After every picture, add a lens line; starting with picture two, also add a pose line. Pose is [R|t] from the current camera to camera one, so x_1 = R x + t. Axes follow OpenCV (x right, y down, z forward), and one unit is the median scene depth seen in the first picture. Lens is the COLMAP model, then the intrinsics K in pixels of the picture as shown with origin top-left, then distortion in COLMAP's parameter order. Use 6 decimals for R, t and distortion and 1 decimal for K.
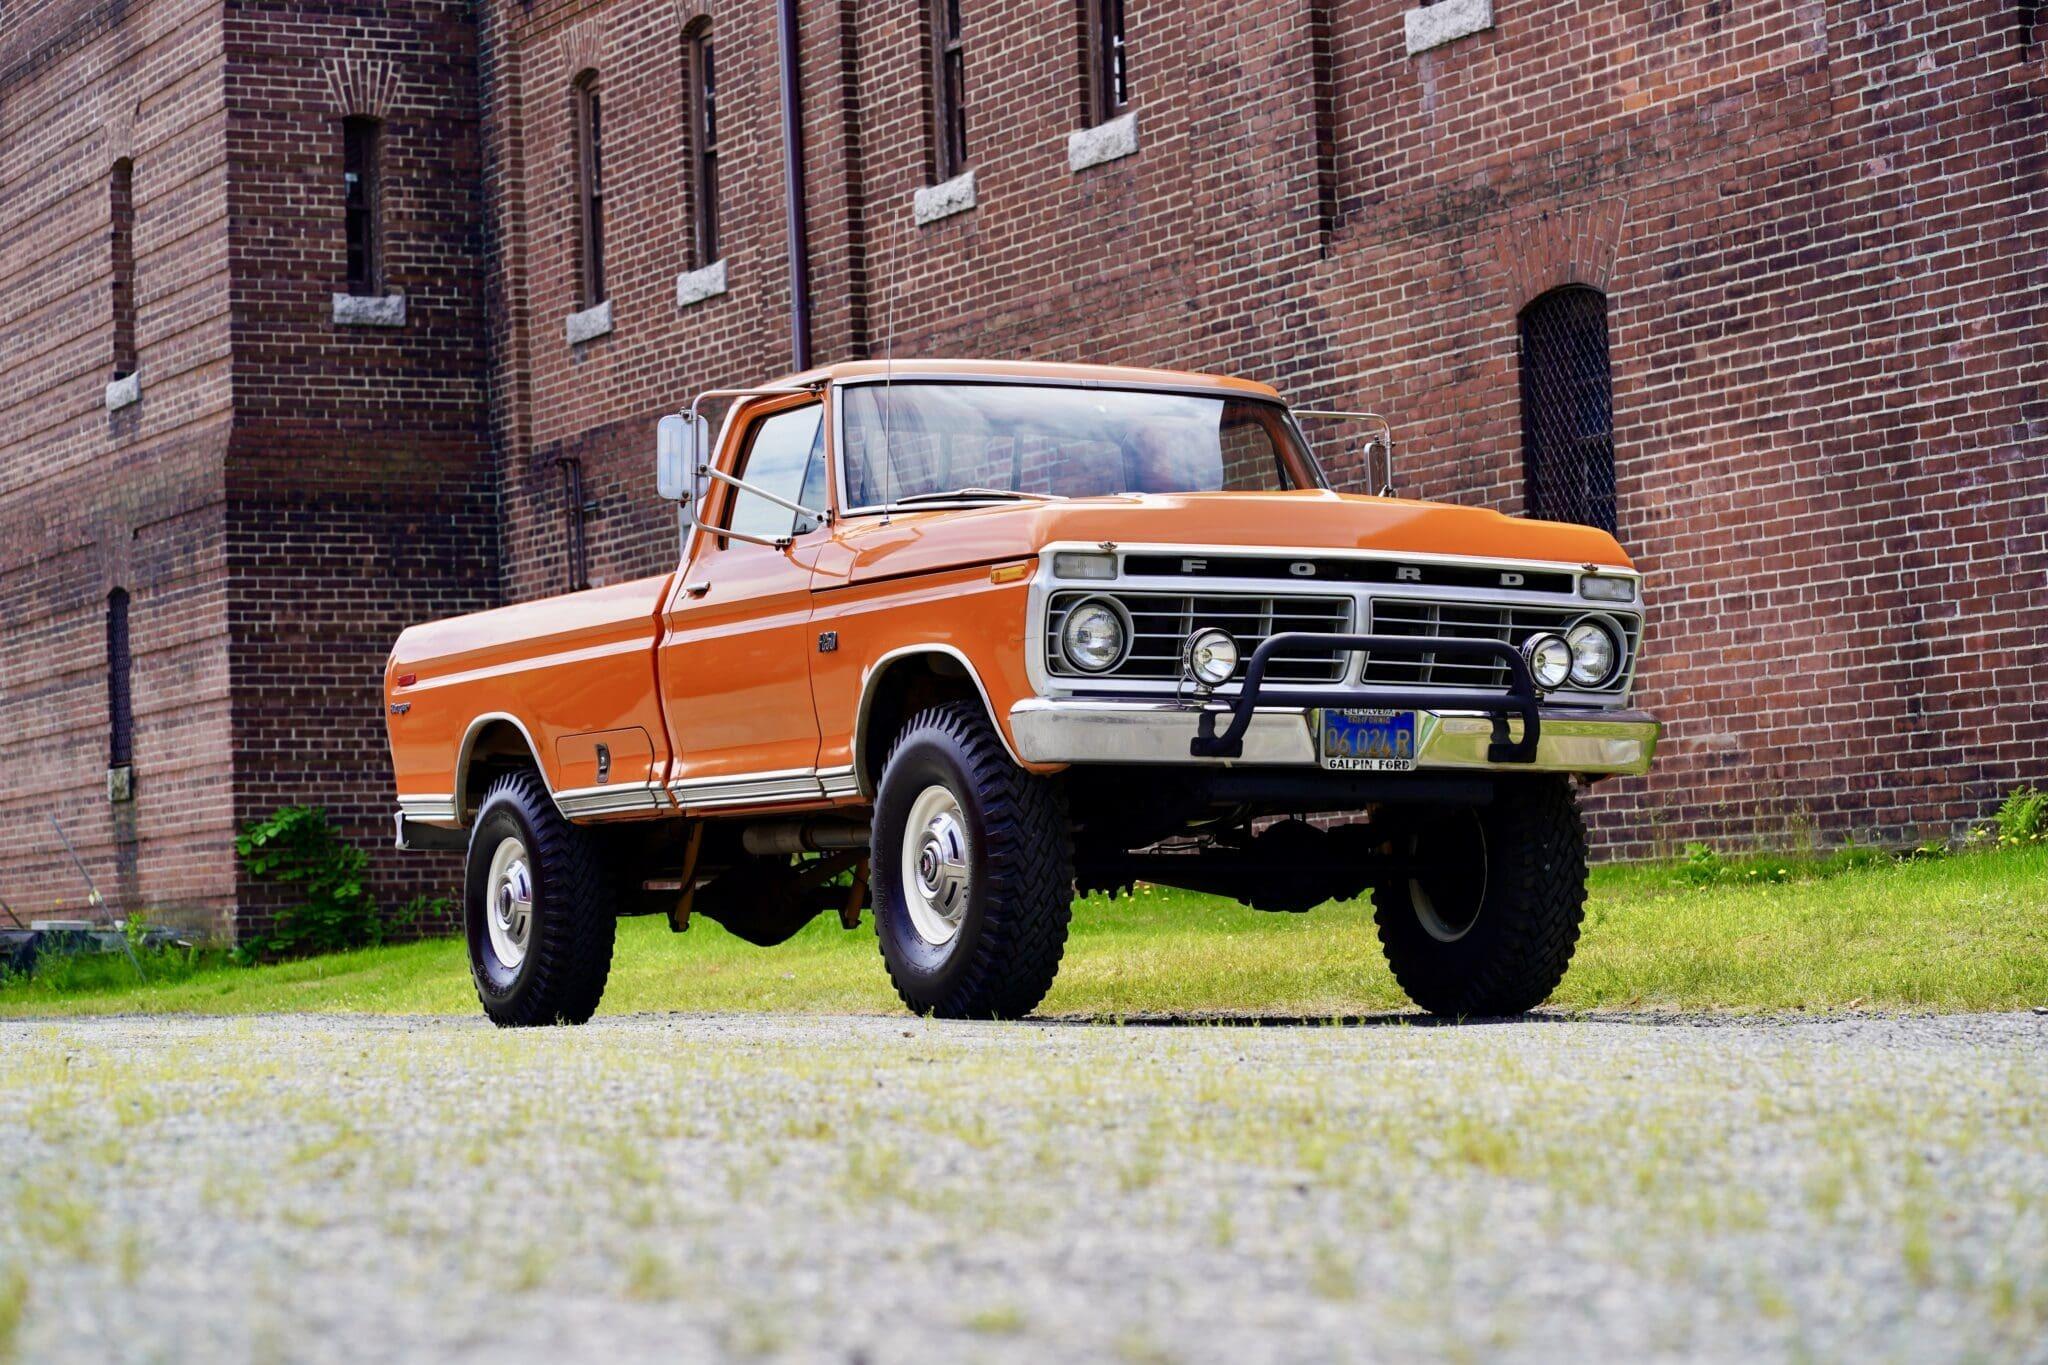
lens RADIAL K [[4903.7, 0, 1021.0], [0, 4903.7, 680.0], [0, 0, 1]] dist [0.192334, -3.381092]
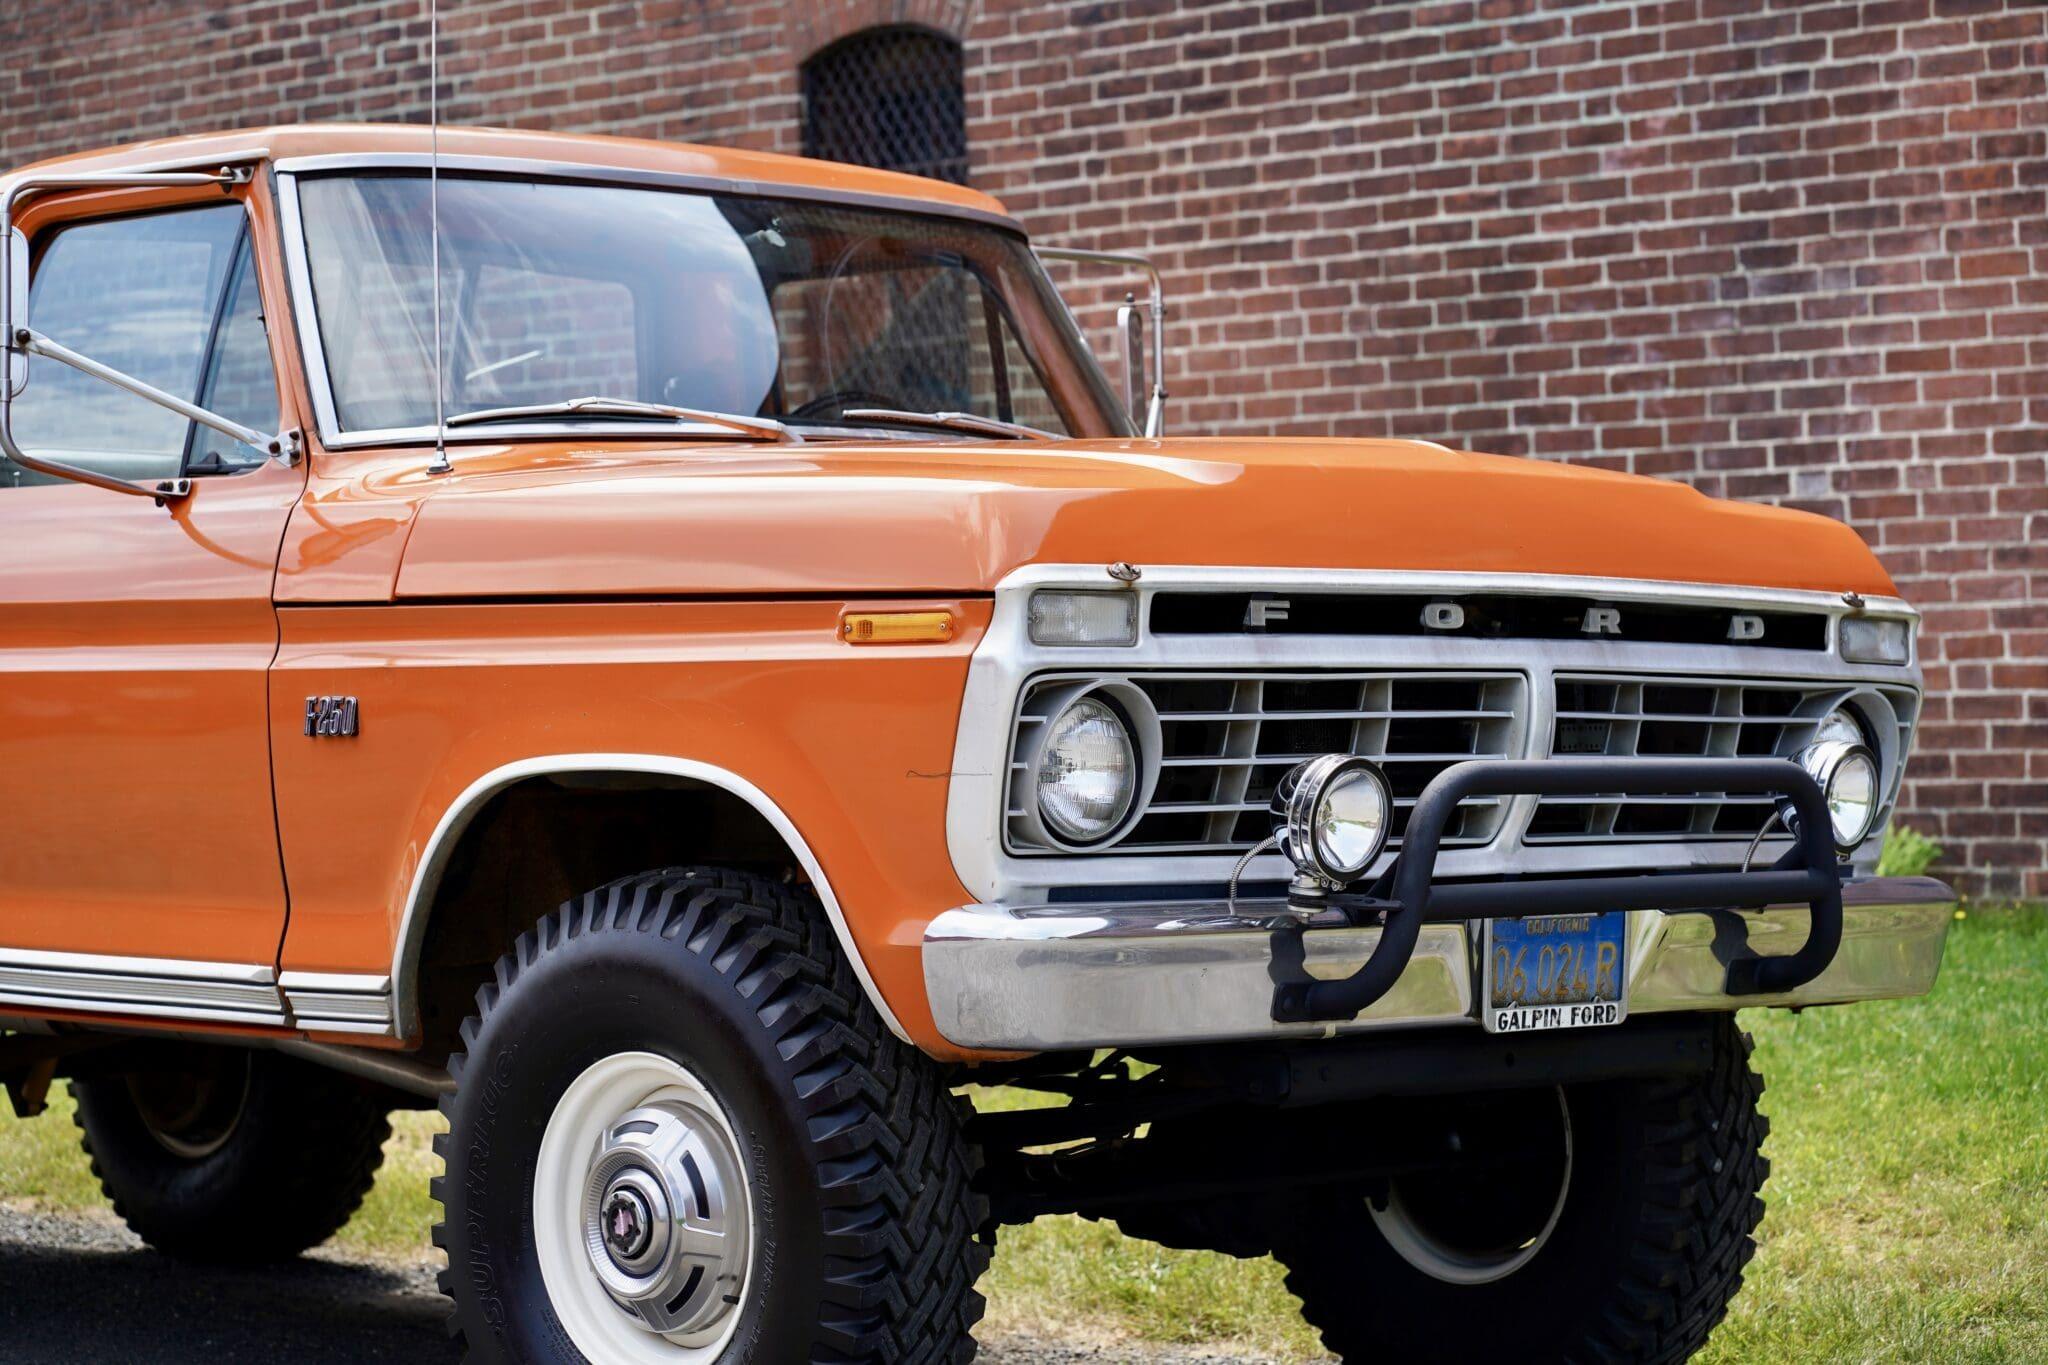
lens RADIAL K [[4913.7, 0, 997.7], [0, 4913.7, 689.6], [0, 0, 1]] dist [0.158724, -2.793741]
pose [[0.950926, 0.009513, 0.309273, -0.086448], [-0.026789, 0.998305, 0.051661, -0.025338], [-0.308257, -0.057411, 0.949569, 0.358910]]
